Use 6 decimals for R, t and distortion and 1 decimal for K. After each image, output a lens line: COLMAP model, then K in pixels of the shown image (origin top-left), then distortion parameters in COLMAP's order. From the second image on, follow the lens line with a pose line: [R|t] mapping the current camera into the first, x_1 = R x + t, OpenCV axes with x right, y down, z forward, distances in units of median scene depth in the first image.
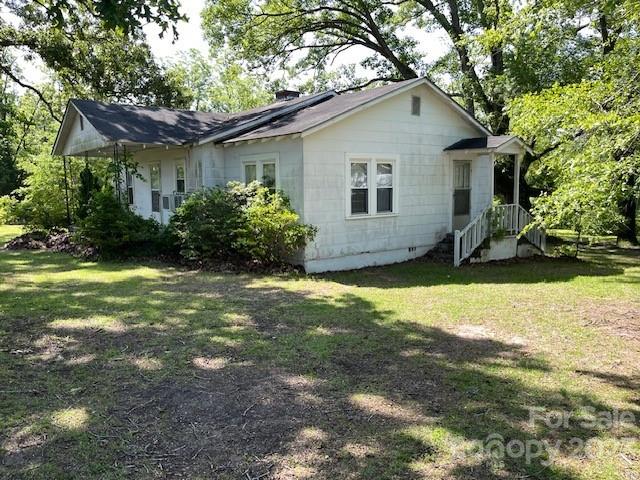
lens RADIAL K [[483.9, 0, 318.8], [0, 483.9, 240.5], [0, 0, 1]] dist [0.067440, -0.085798]
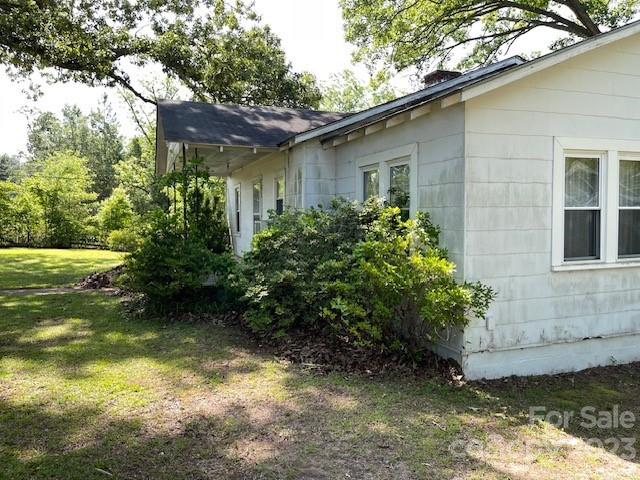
lens RADIAL K [[483.9, 0, 315.2], [0, 483.9, 237.0], [0, 0, 1]] dist [0.067440, -0.085798]
pose [[0.947290, 0.020145, -0.319744, -0.014242], [-0.041045, 0.997428, -0.058762, -0.037832], [0.317738, 0.068789, 0.945680, 0.432409]]
